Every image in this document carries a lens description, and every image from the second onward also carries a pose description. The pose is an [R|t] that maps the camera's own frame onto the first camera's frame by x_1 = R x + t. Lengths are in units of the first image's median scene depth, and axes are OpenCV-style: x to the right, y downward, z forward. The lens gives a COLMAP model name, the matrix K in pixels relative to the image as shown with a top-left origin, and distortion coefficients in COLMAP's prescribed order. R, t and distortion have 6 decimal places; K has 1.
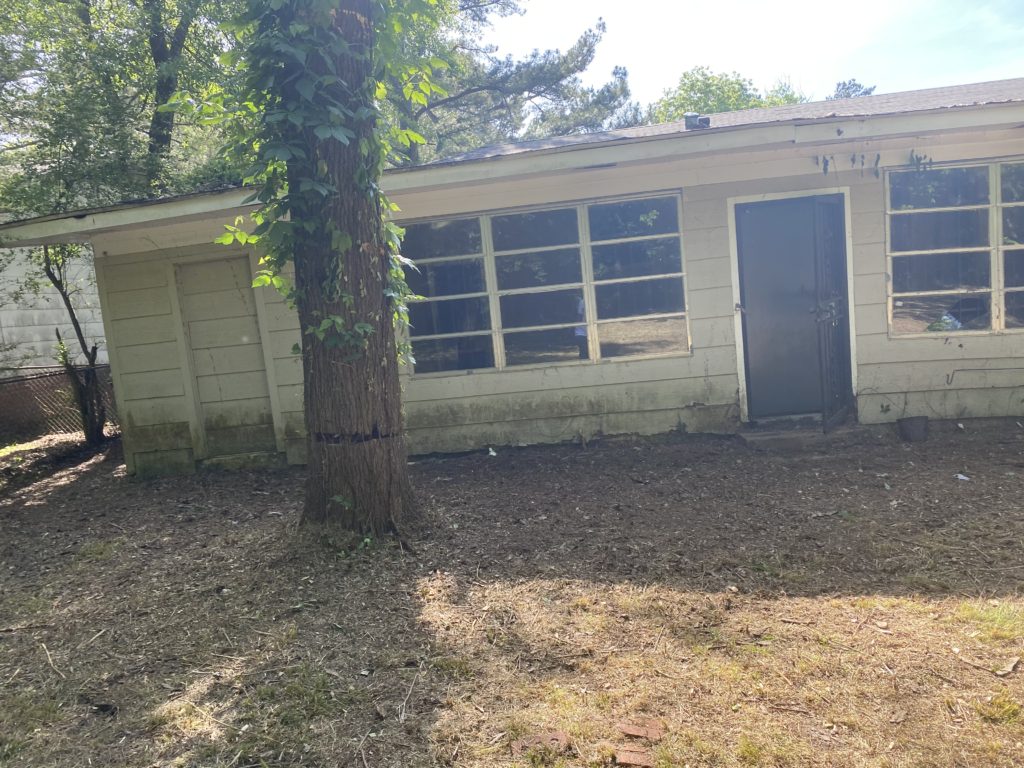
lens RADIAL K [[774.8, 0, 512.0], [0, 774.8, 384.0], [0, 0, 1]] dist [0.011202, -0.011483]
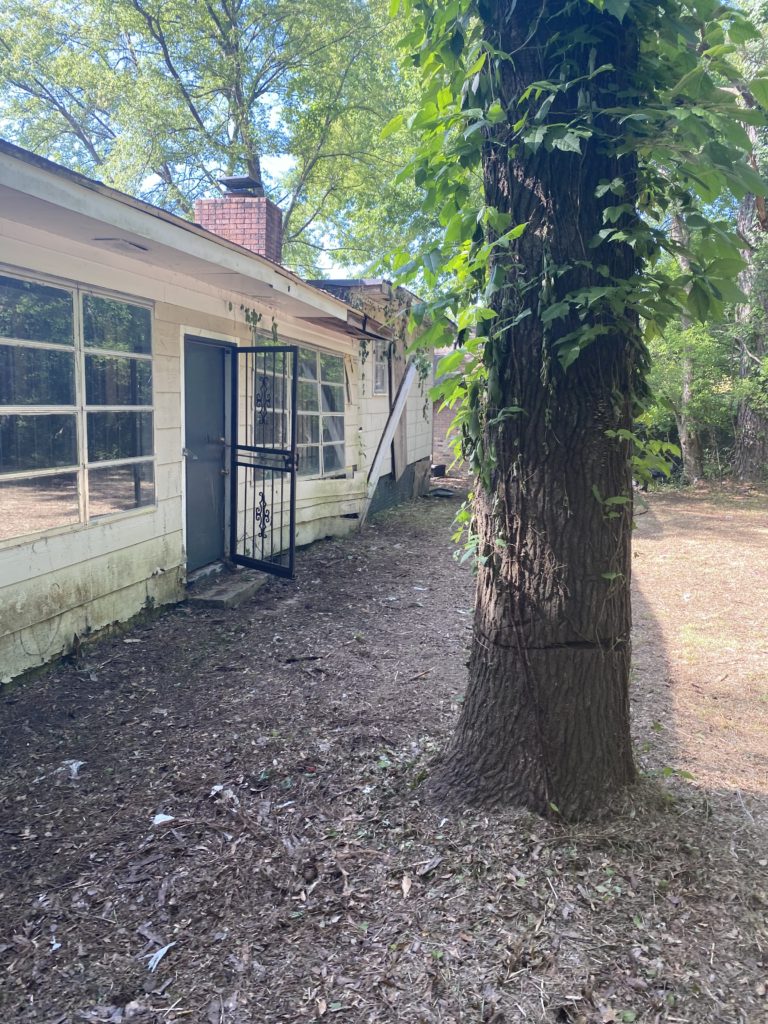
lens RADIAL K [[757.3, 0, 382.3], [0, 757.3, 489.0], [0, 0, 1]] dist [0.003965, -0.001555]
pose [[0.150986, -0.013797, 0.988440, -0.499813], [0.091047, 0.995847, -0.000007, -0.036804], [-0.984334, 0.089996, 0.151615, 0.643730]]
